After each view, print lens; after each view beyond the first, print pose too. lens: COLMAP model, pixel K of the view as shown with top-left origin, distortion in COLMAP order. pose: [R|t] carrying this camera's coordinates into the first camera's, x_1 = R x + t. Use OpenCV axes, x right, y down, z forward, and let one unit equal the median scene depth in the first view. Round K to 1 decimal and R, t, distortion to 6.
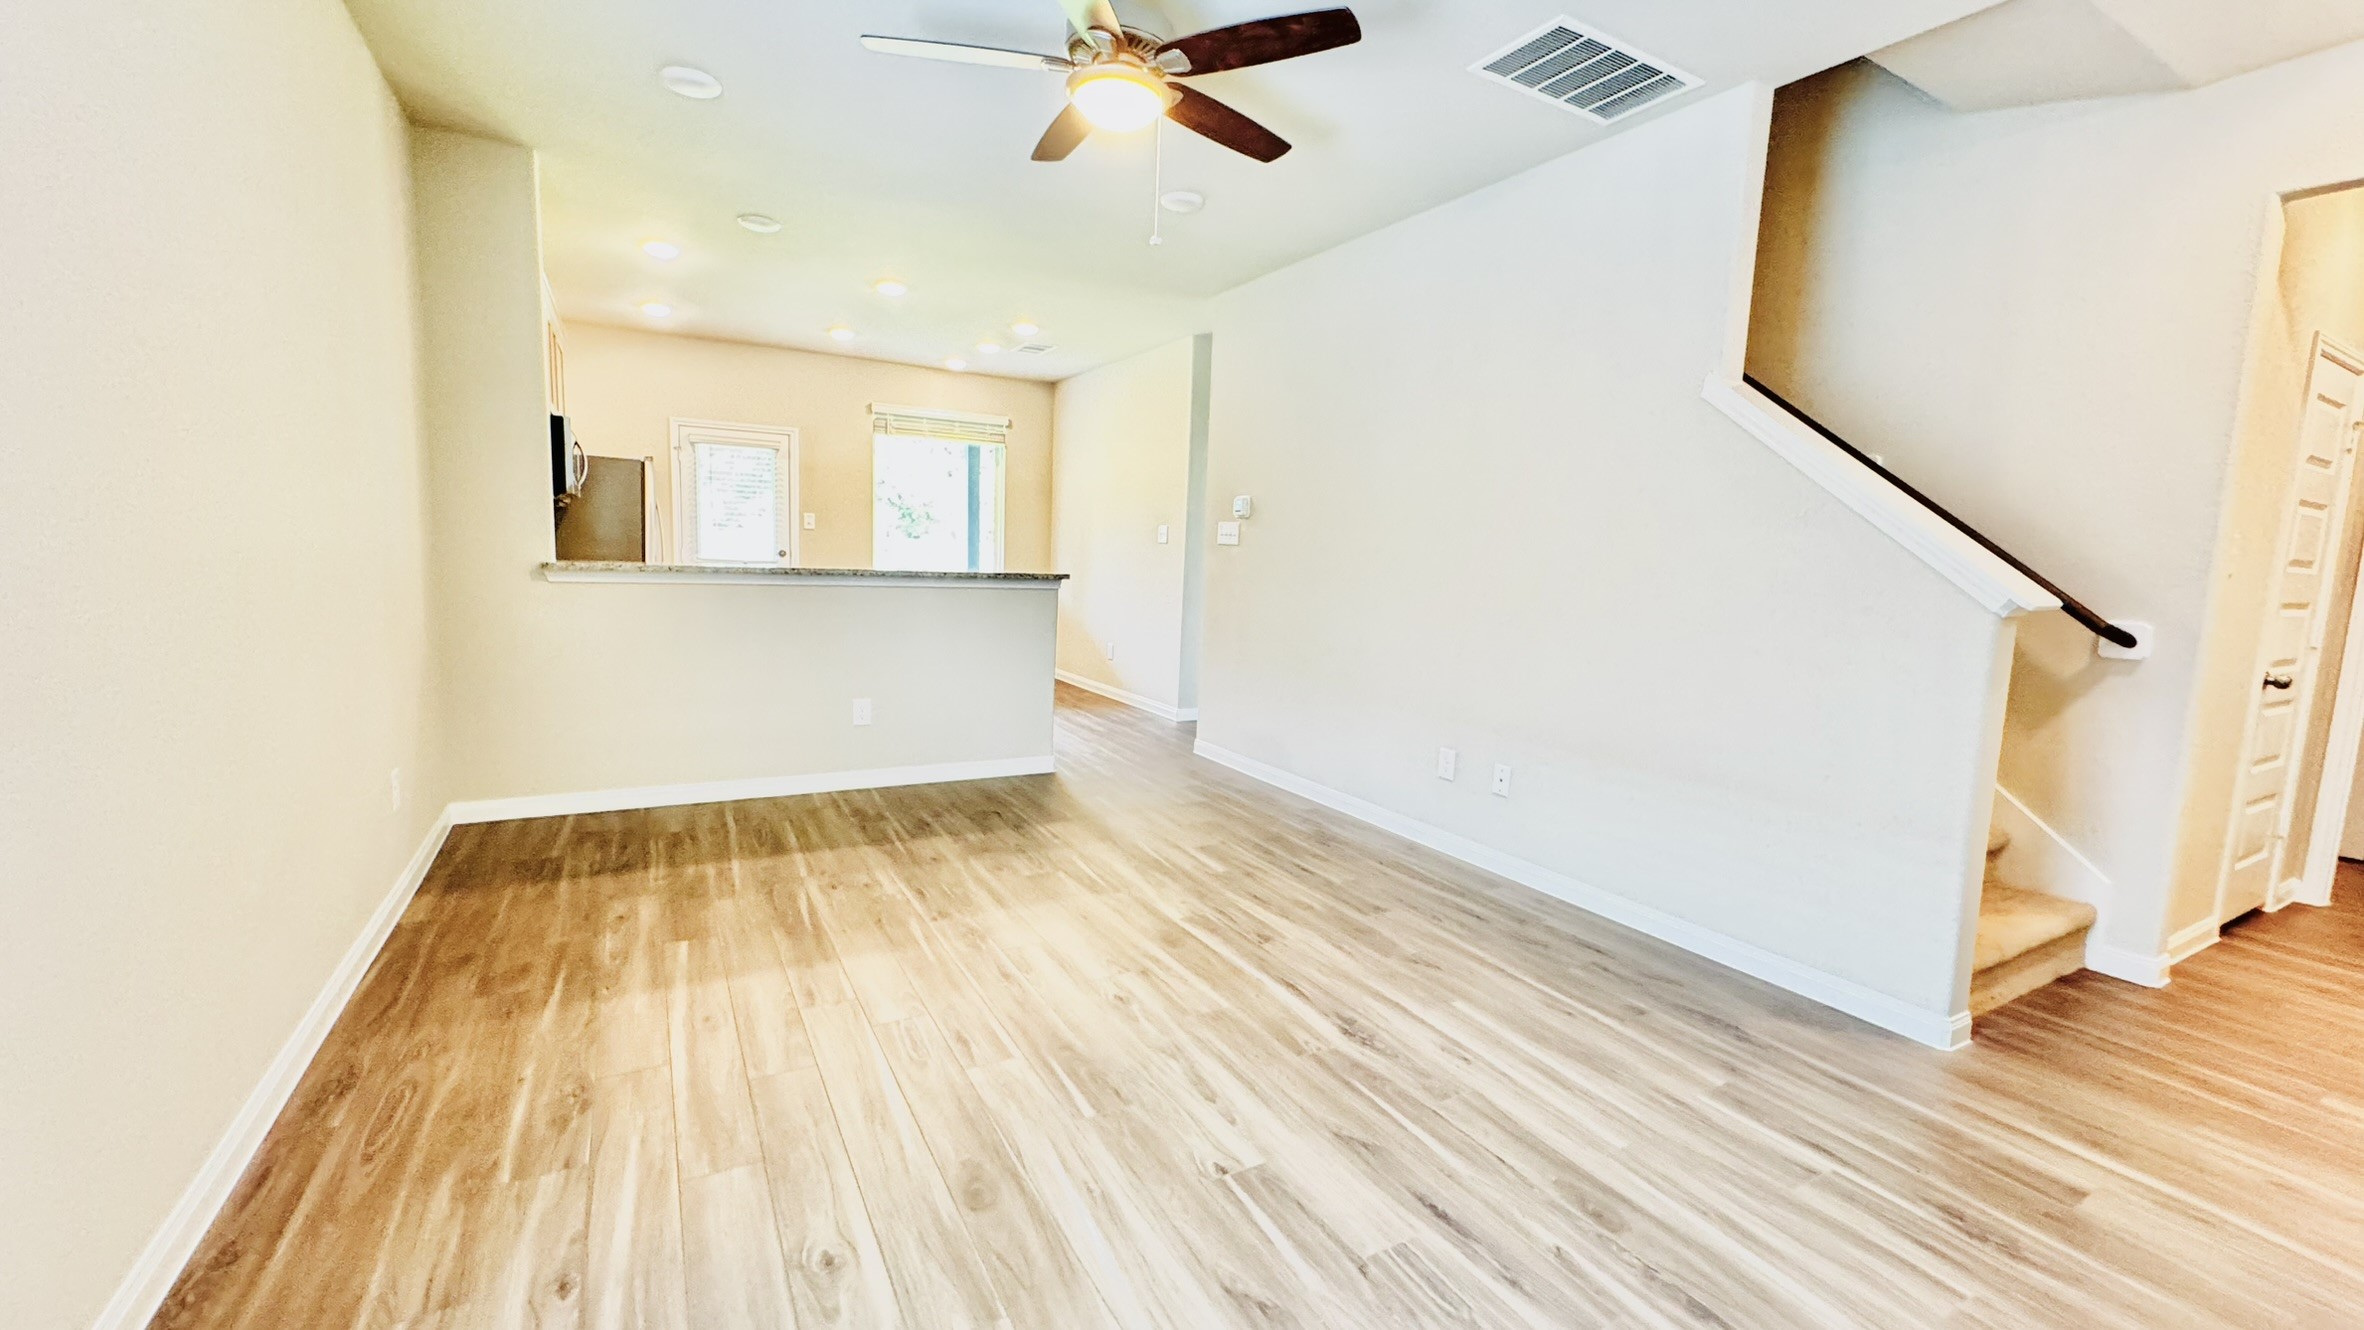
lens RADIAL K [[947.2, 0, 1184.3], [0, 947.2, 660.3], [0, 0, 1]] dist [-0.005899, -0.000817]
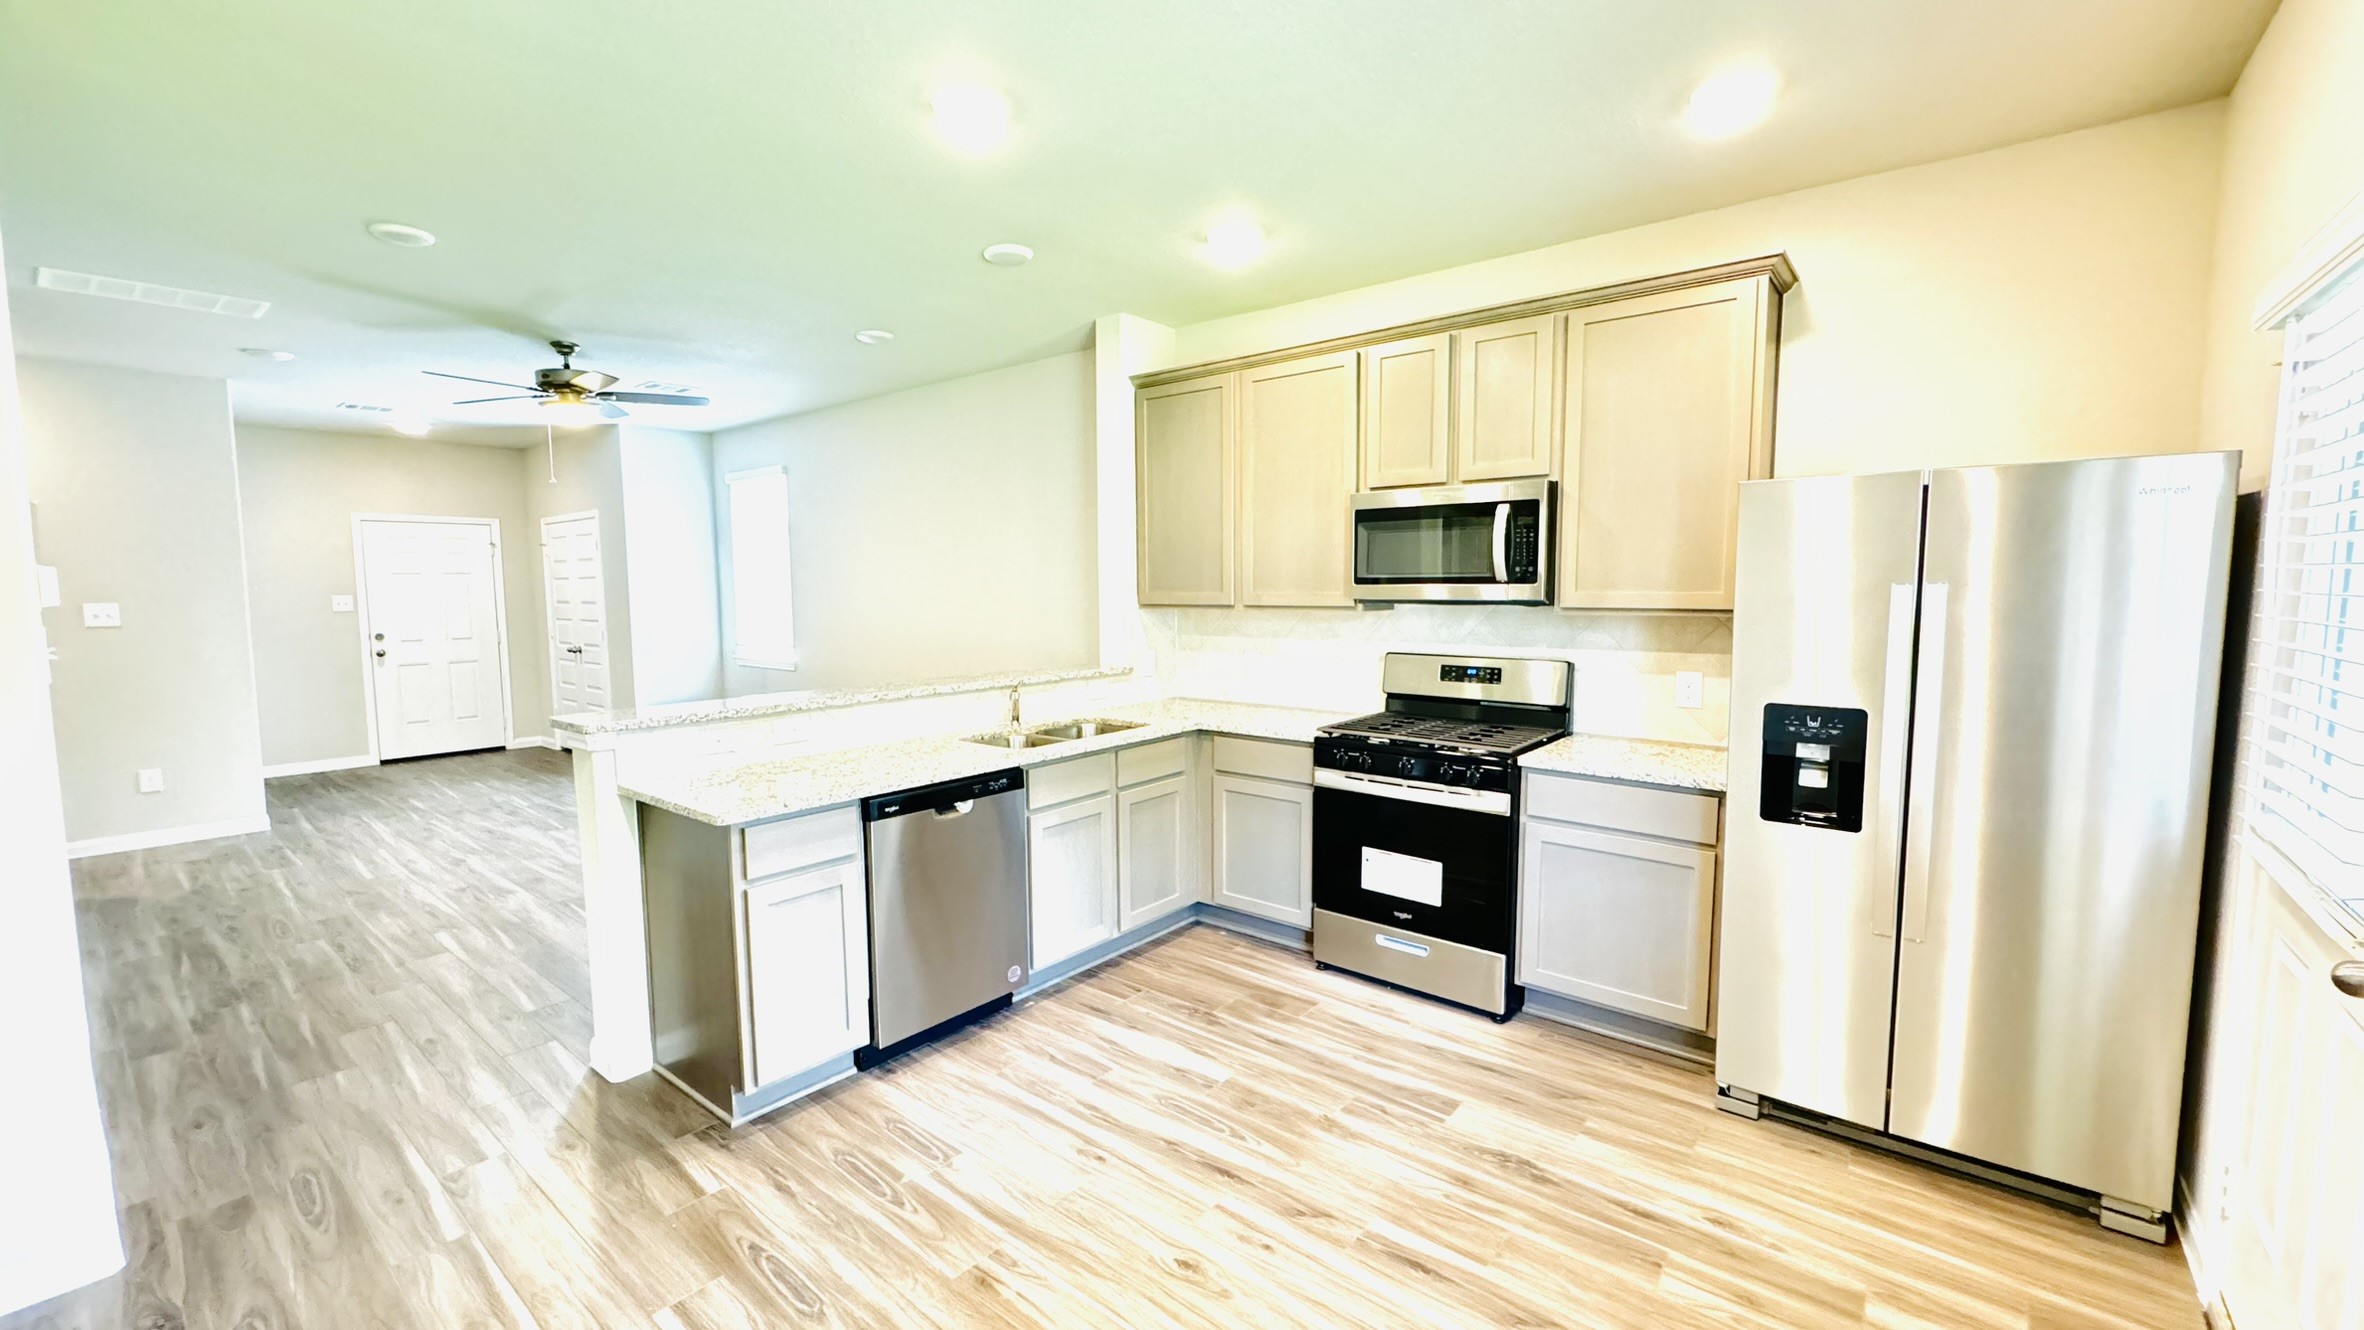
lens RADIAL K [[947.2, 0, 1196.2], [0, 947.2, 663.3], [0, 0, 1]] dist [-0.005899, -0.000817]
pose [[-0.929959, 0.001358, -0.367660, -0.498285], [-0.070262, 0.980907, 0.181343, -0.459117], [0.360887, 0.194474, -0.912108, 2.994985]]
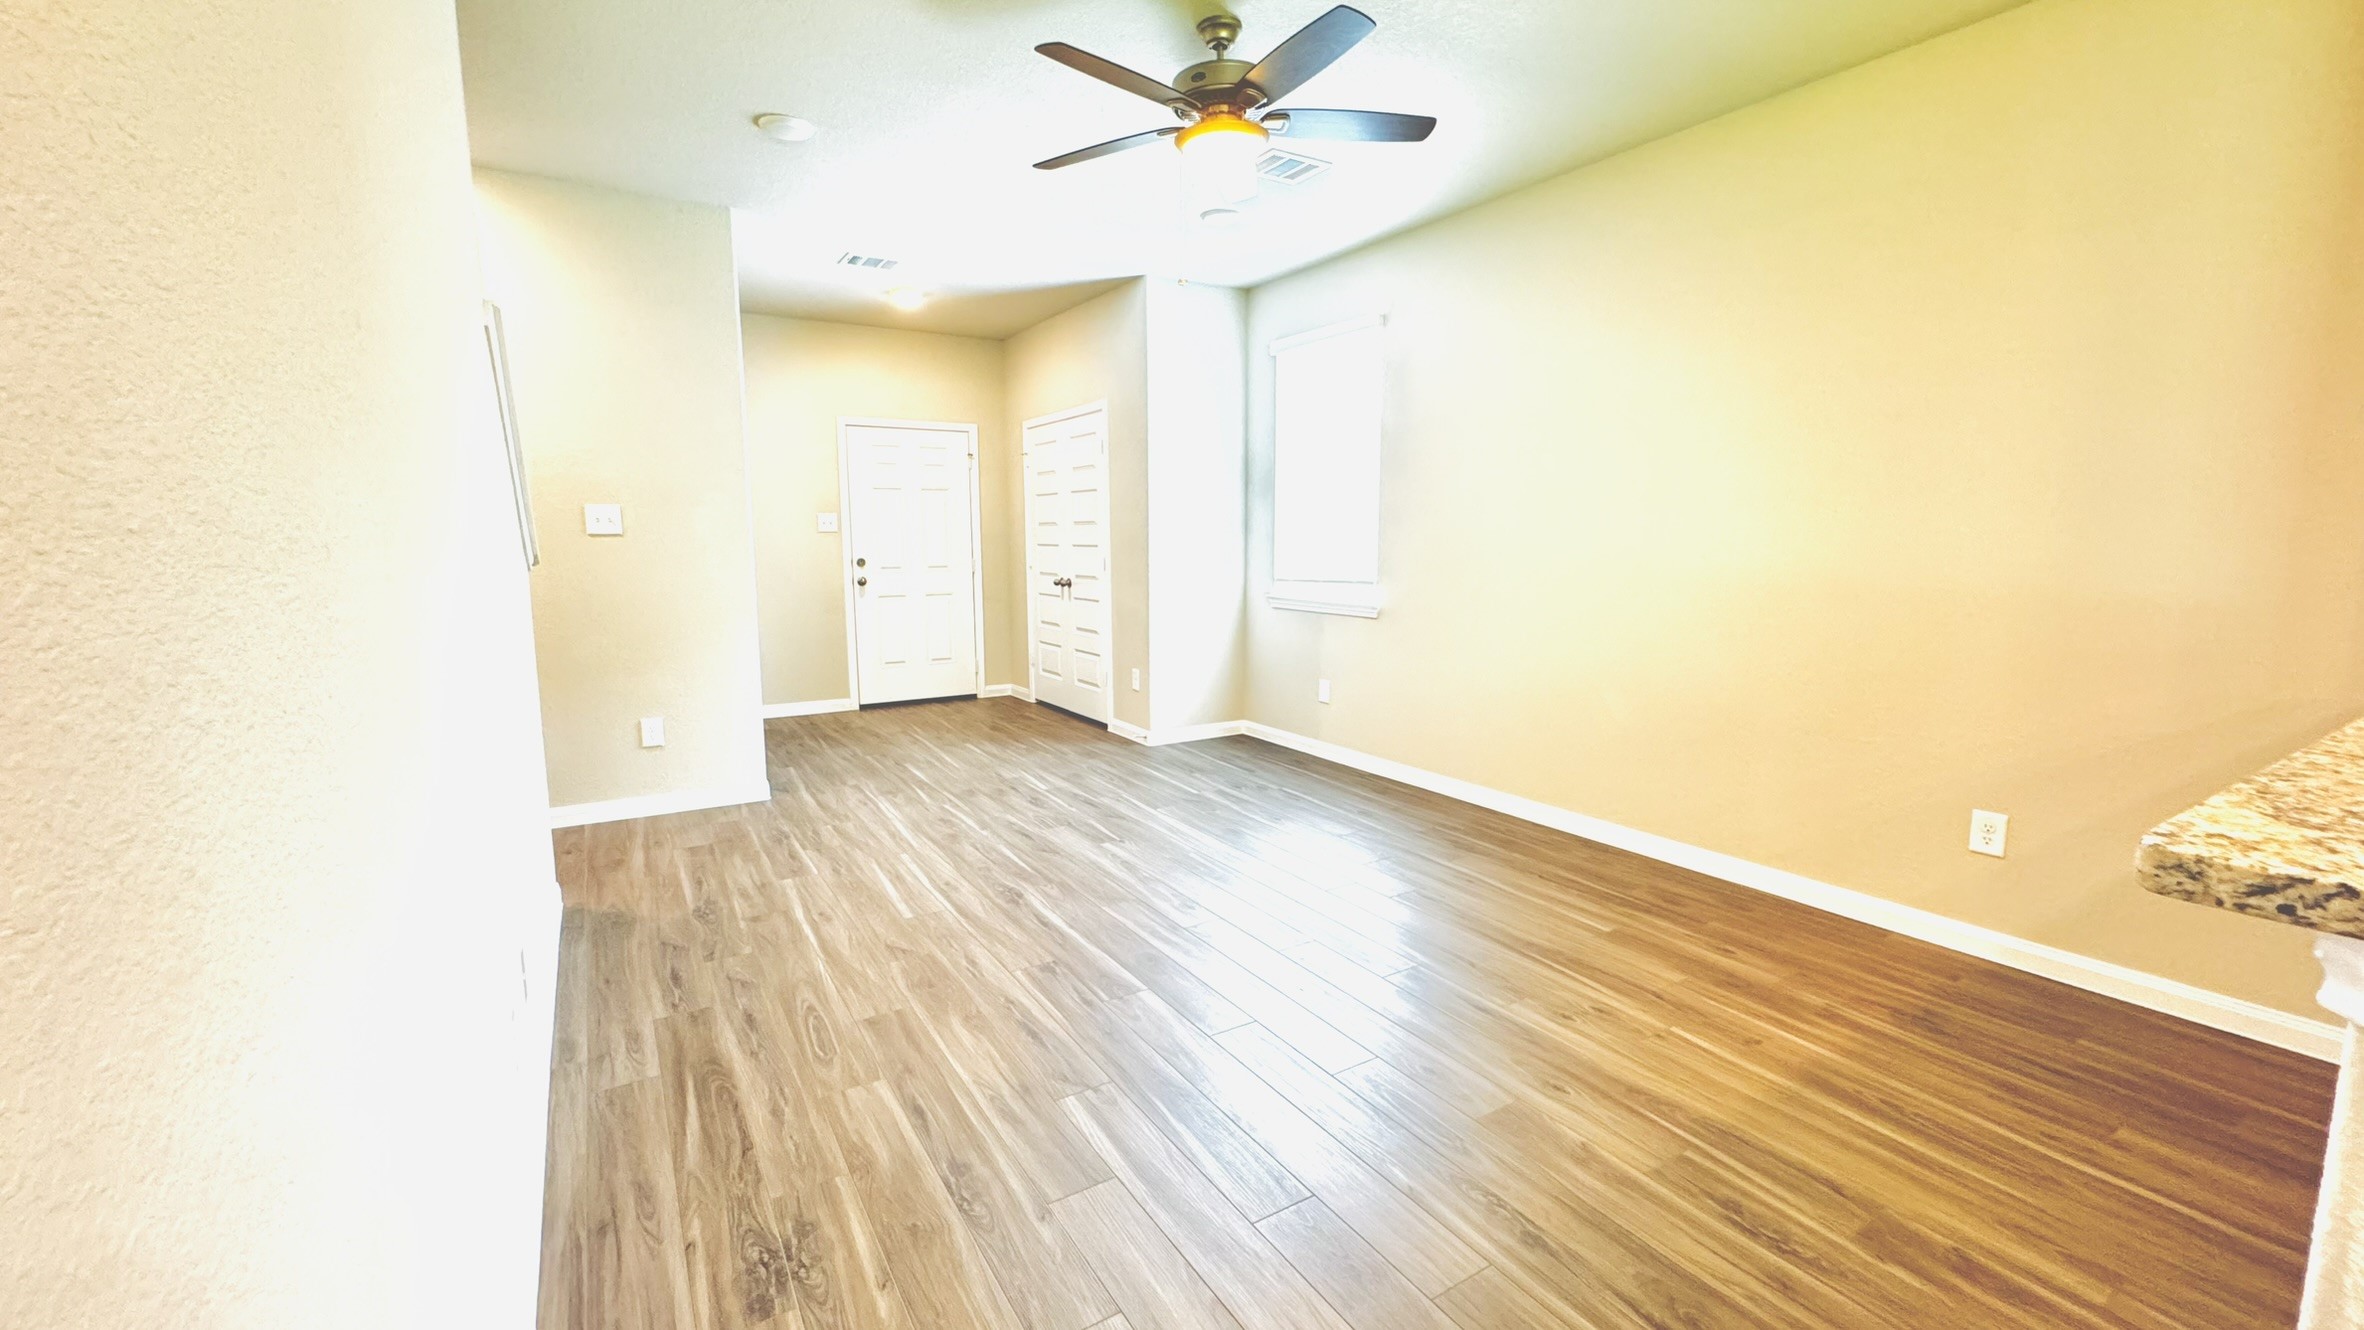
lens RADIAL K [[947.2, 0, 1188.8], [0, 947.2, 666.1], [0, 0, 1]] dist [-0.005899, -0.000817]
pose [[-0.998407, -0.029422, -0.048143, 0.002772], [-0.040657, 0.966792, 0.252310, -0.245561], [0.039121, 0.253865, -0.966448, 1.986688]]
